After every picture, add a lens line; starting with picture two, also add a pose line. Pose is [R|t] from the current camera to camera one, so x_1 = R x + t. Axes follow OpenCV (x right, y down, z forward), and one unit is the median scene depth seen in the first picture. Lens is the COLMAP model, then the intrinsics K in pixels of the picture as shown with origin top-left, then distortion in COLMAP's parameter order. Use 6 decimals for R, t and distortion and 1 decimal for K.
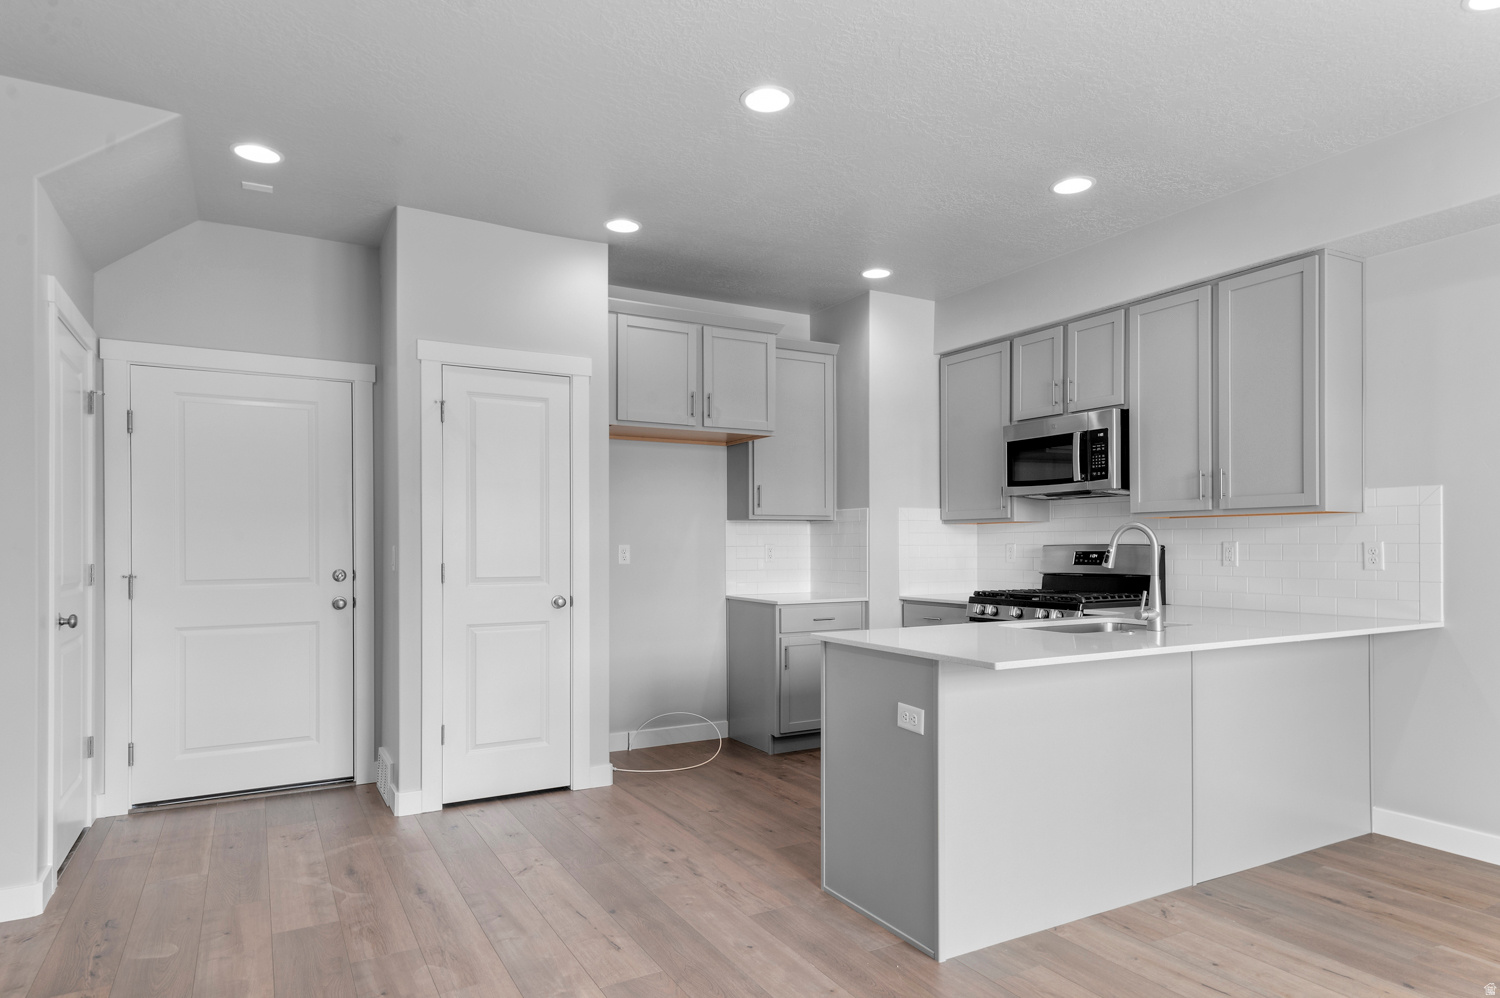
lens RADIAL K [[886.2, 0, 764.9], [0, 886.2, 543.0], [0, 0, 1]] dist [0.021810, -0.000629]
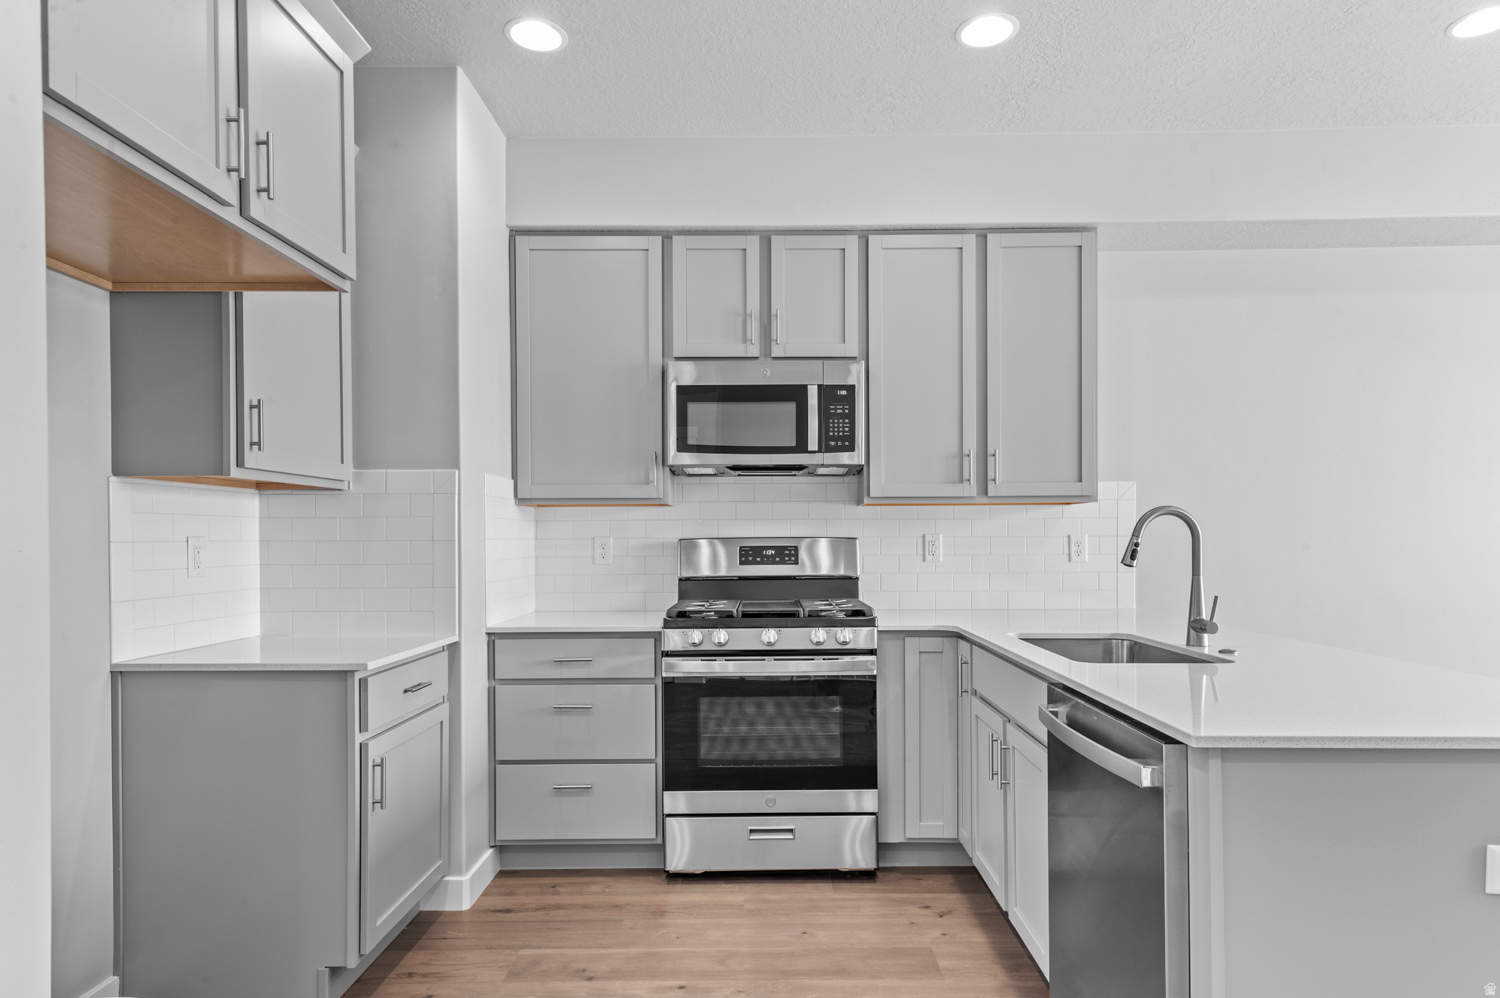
lens RADIAL K [[886.2, 0, 764.9], [0, 886.2, 543.0], [0, 0, 1]] dist [0.021810, -0.000629]
pose [[0.505656, -0.003998, 0.862726, -0.290118], [-0.000649, 0.999987, 0.005015, 0.002870], [-0.862735, -0.003095, 0.505647, 0.629912]]
